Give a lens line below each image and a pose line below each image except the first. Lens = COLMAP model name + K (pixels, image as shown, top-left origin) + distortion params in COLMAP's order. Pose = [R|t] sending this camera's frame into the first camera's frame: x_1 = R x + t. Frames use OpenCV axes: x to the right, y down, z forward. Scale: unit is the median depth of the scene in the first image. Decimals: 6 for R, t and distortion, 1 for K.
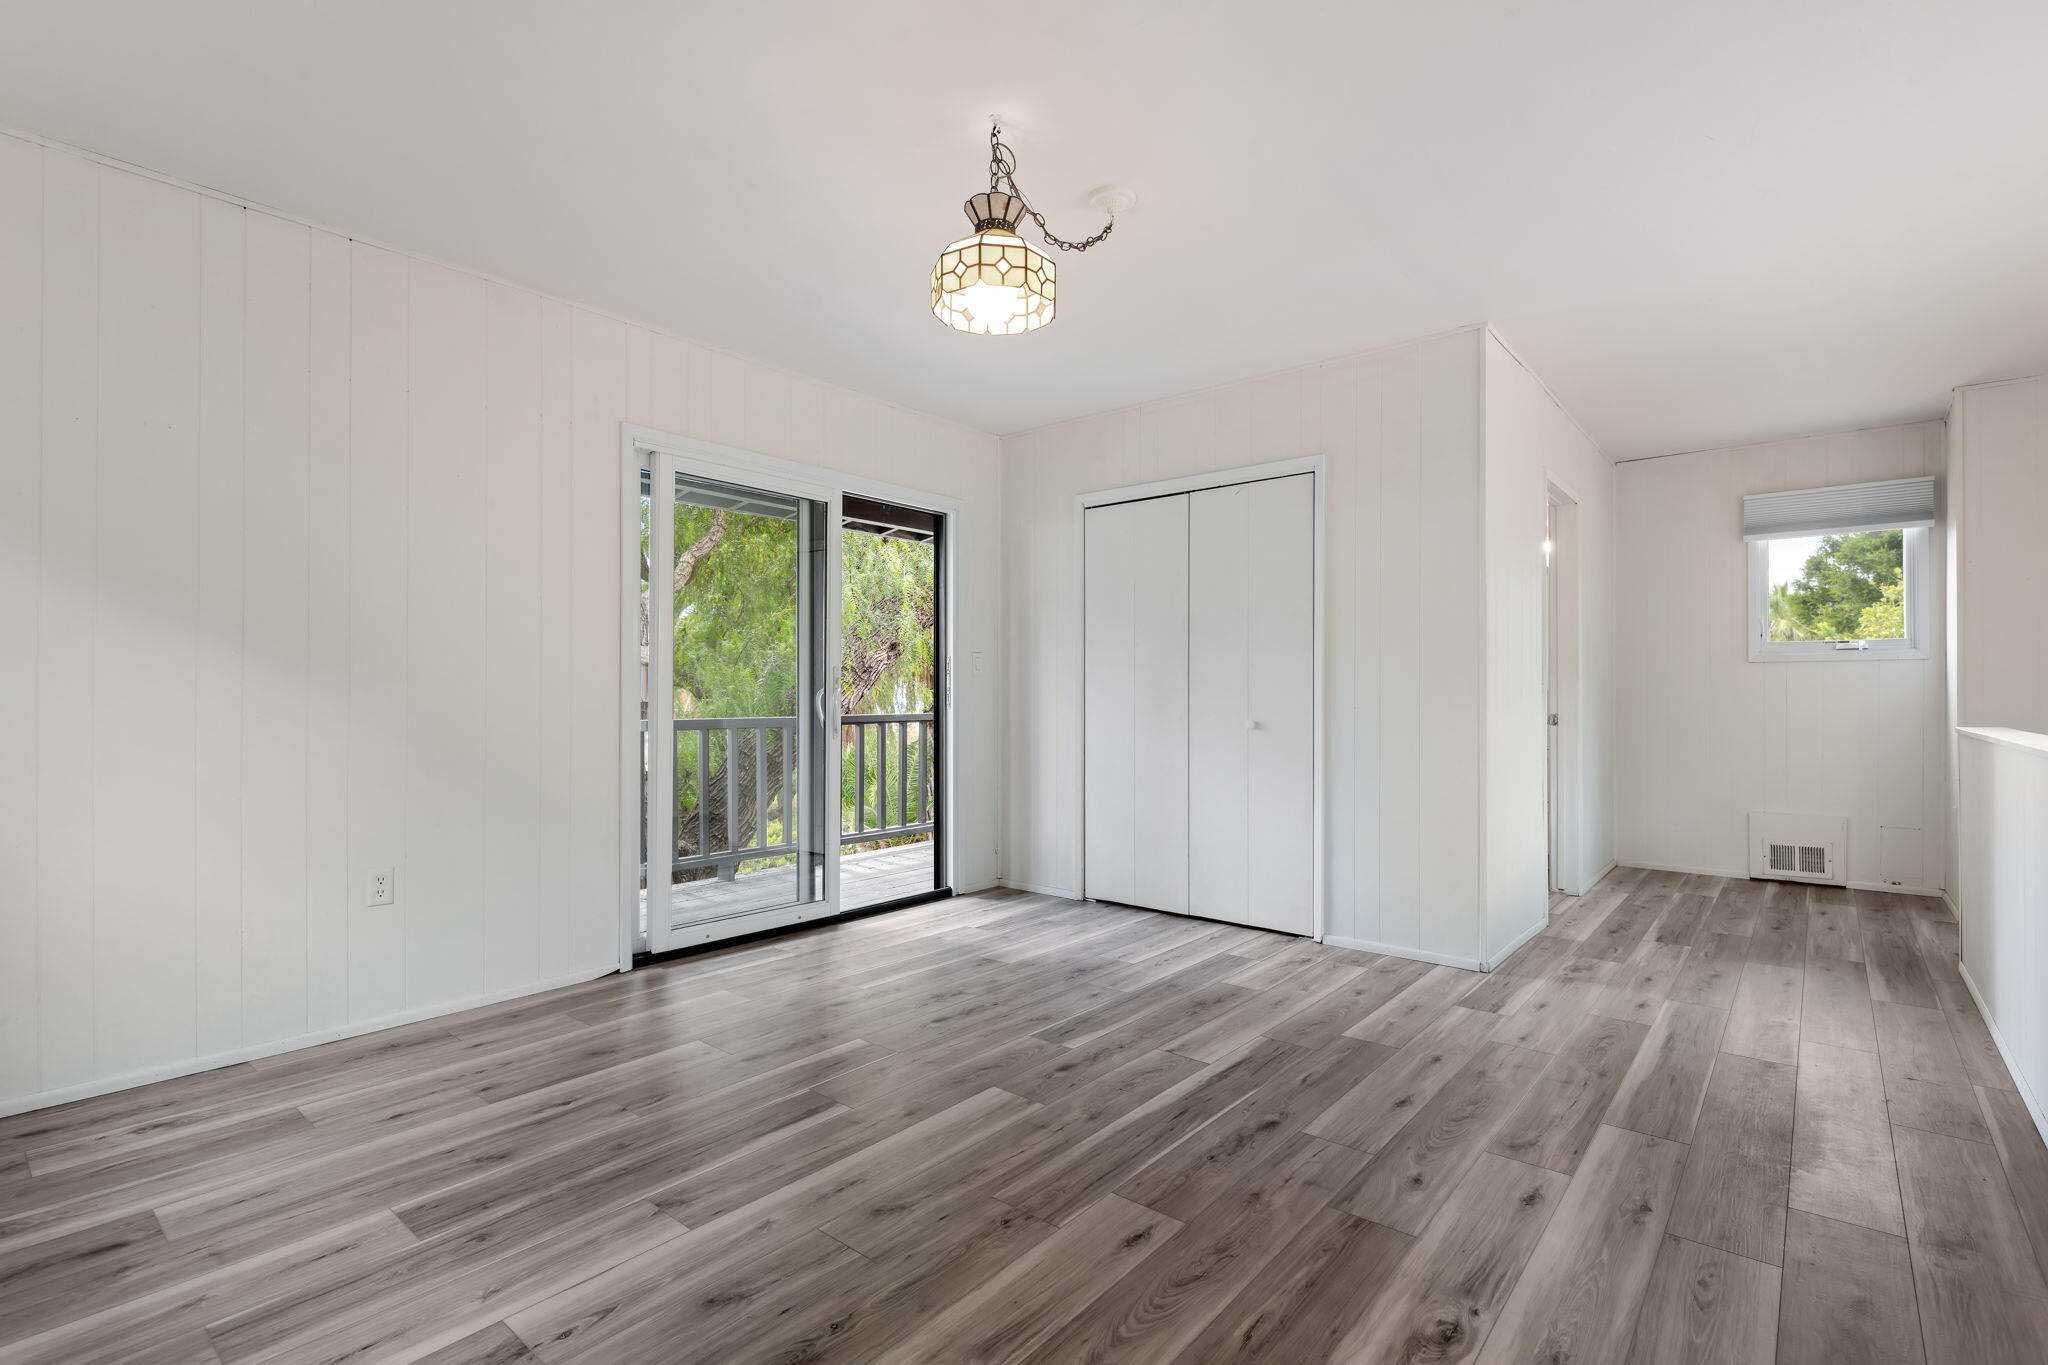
lens RADIAL K [[951.3, 0, 1023.4], [0, 951.3, 689.7], [0, 0, 1]] dist [-0.001111, -0.001821]
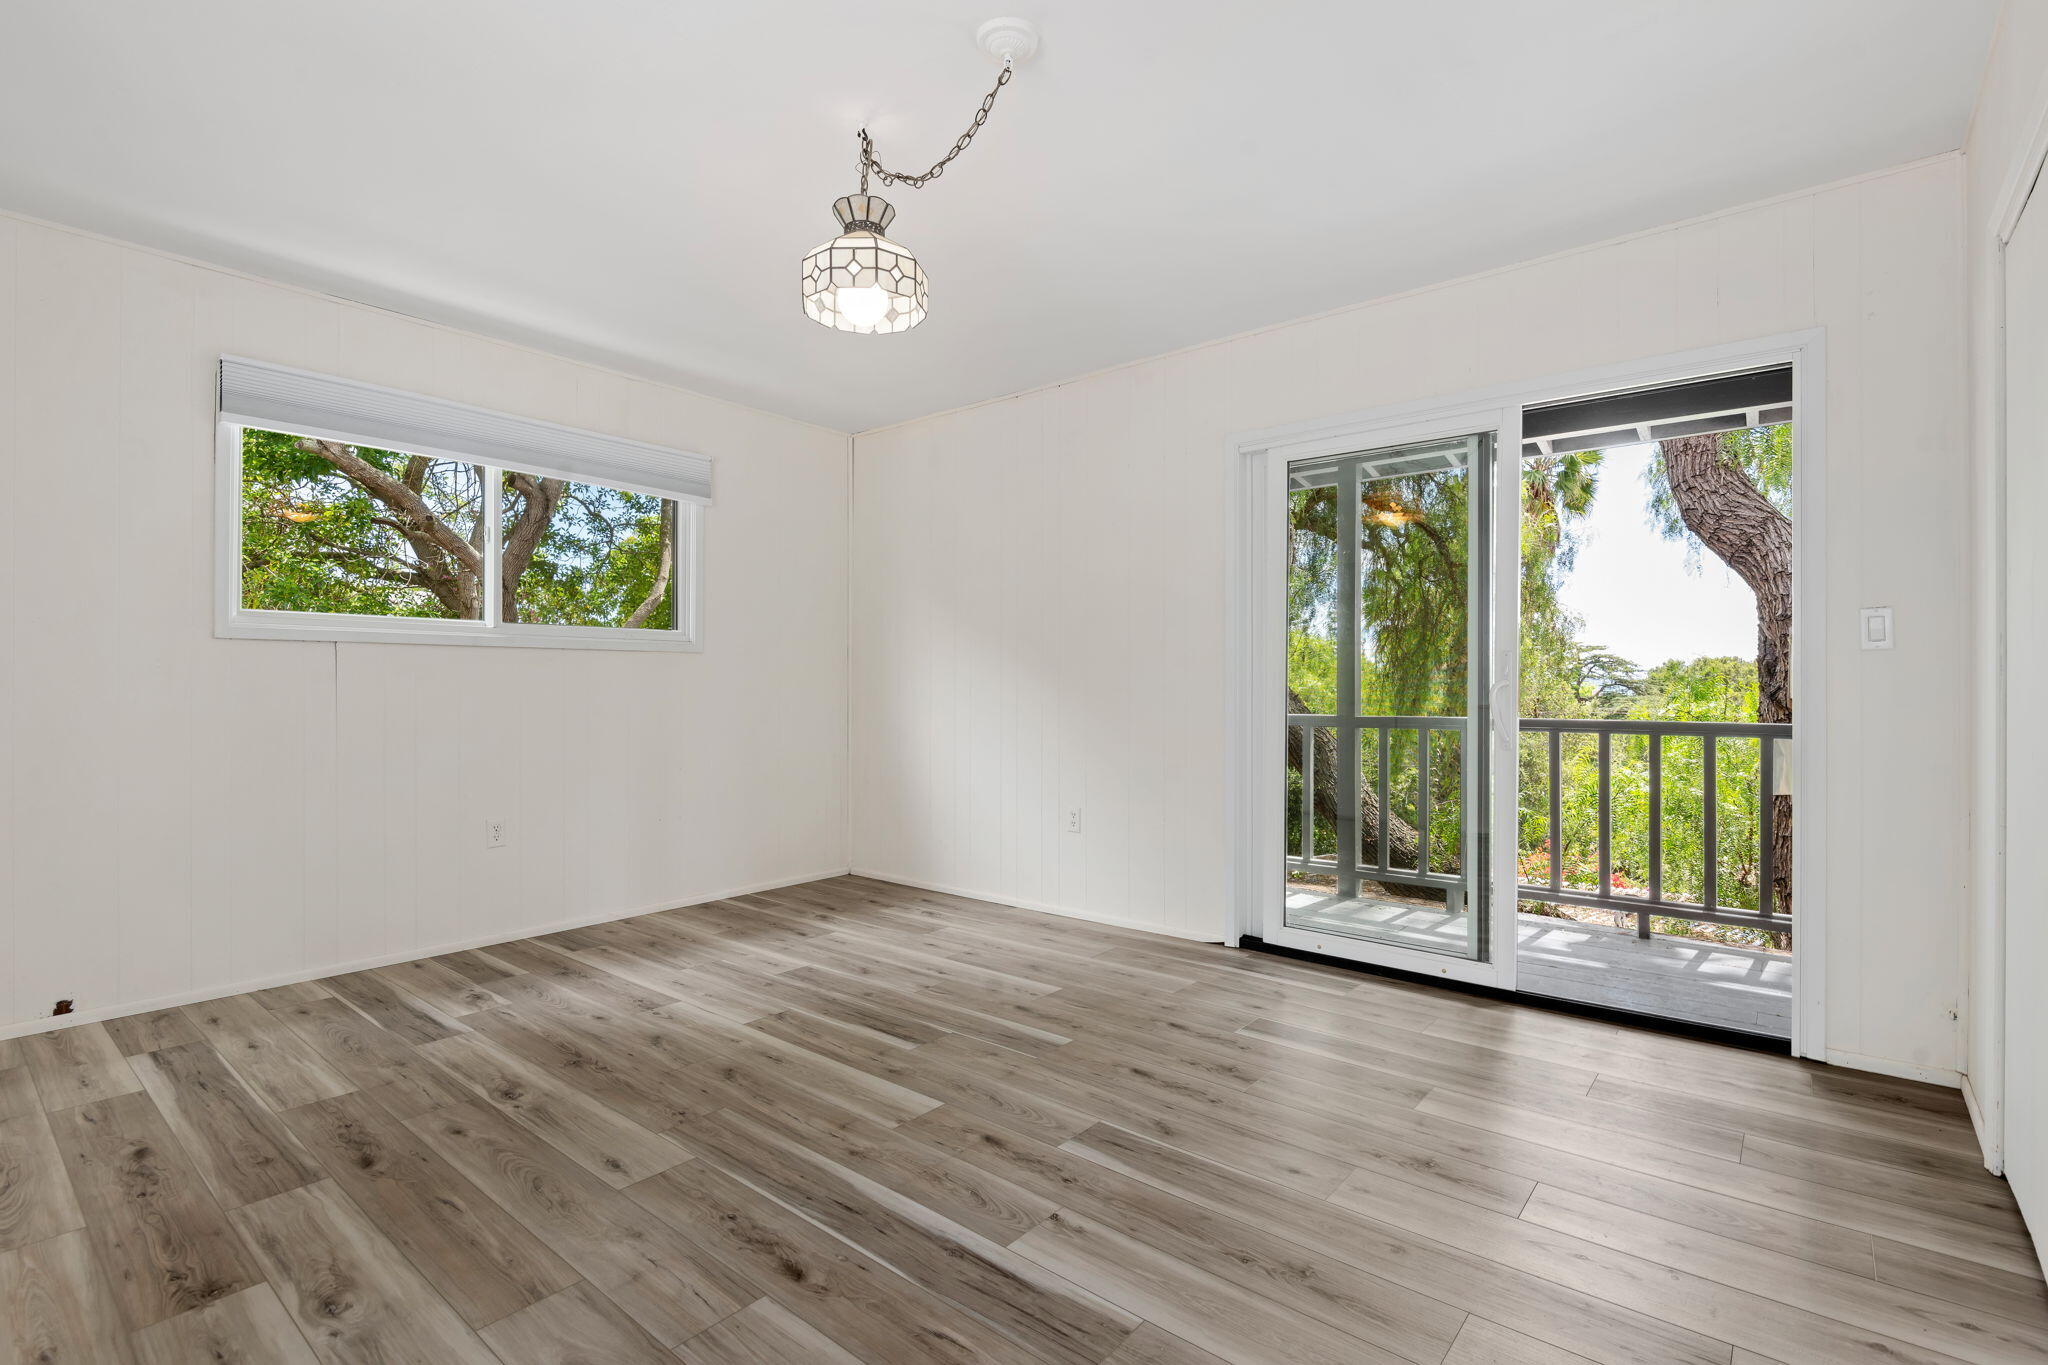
lens RADIAL K [[951.3, 0, 1023.6], [0, 951.3, 681.3], [0, 0, 1]] dist [-0.001111, -0.001821]
pose [[0.005223, -0.005017, -0.999974, 0.986205], [0.003428, 0.999982, -0.005000, 0.004855], [0.999980, -0.003402, 0.005240, 1.161380]]
